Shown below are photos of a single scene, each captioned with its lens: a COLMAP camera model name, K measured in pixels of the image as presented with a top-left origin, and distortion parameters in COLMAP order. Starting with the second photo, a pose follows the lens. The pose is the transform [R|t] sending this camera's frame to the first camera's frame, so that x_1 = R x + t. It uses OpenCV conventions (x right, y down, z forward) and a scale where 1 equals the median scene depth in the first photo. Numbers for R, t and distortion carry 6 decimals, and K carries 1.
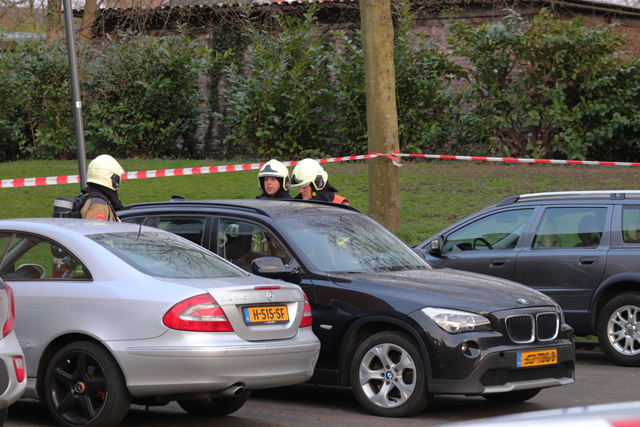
lens RADIAL K [[3008.6, 0, 316.5], [0, 3008.6, 213.1], [0, 0, 1]] dist [0.176861, 0.000000]
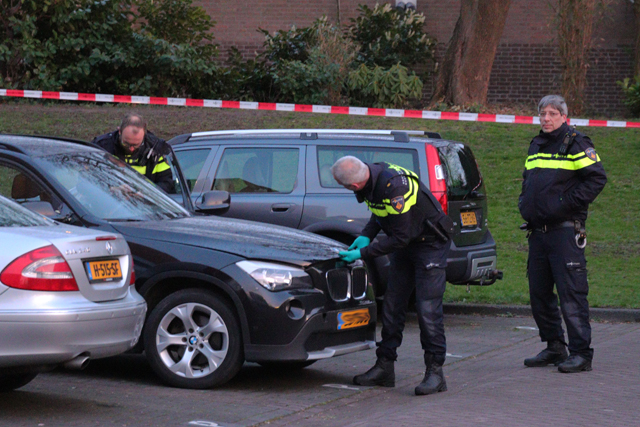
lens RADIAL K [[3008.6, 0, 324.7], [0, 3008.6, 213.5], [0, 0, 1]] dist [0.176861, 0.000000]
pose [[0.959430, 0.003132, 0.281928, -0.167898], [-0.008045, 0.999835, 0.016271, 0.003366], [-0.281830, -0.017879, 0.959298, 0.156716]]
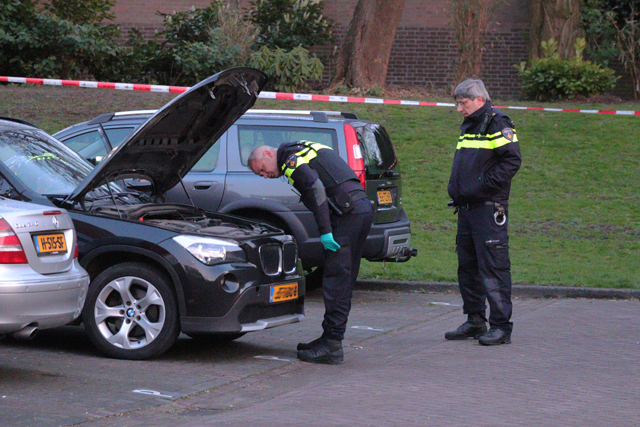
lens RADIAL K [[3008.6, 0, 316.9], [0, 3008.6, 213.6], [0, 0, 1]] dist [0.176861, 0.000000]
pose [[0.947275, 0.005474, 0.320376, -0.191764], [-0.013110, 0.999679, 0.021681, 0.004634], [-0.320155, -0.024738, 0.947042, 0.136124]]
